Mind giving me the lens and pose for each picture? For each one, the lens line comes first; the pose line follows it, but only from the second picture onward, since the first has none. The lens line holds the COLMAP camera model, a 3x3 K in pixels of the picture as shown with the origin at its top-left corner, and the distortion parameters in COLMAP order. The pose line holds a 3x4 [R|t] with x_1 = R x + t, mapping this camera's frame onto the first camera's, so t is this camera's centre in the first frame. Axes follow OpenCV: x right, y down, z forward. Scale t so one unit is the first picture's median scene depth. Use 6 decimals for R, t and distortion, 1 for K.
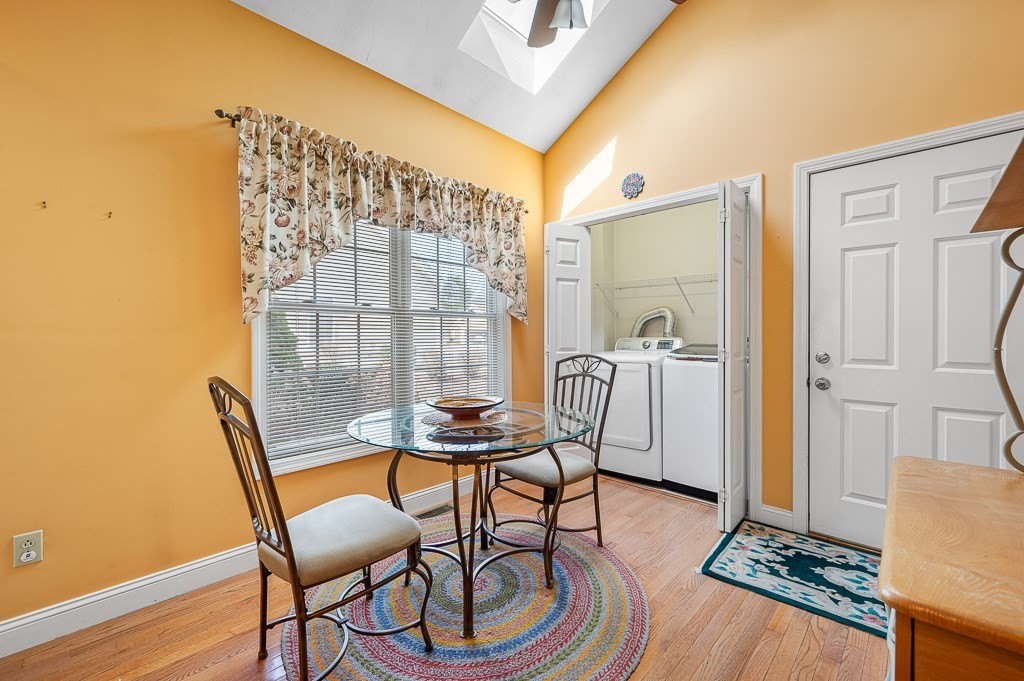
lens RADIAL K [[425.3, 0, 510.6], [0, 425.3, 338.3], [0, 0, 1]] dist [0.004279, -0.000286]
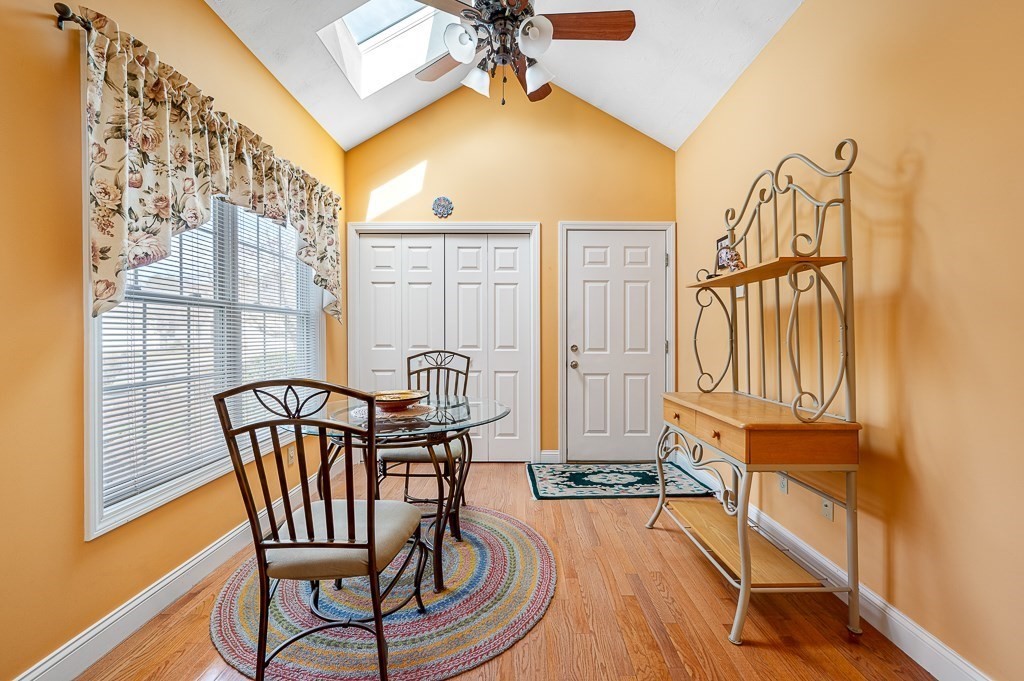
lens RADIAL K [[433.5, 0, 511.5], [0, 433.5, 336.2], [0, 0, 1]] dist [-0.001019, 0.000278]
pose [[0.723653, -0.002804, 0.690158, -0.549248], [0.004463, 0.999990, -0.000617, 0.001000], [-0.690149, 0.003527, 0.723659, -0.000036]]
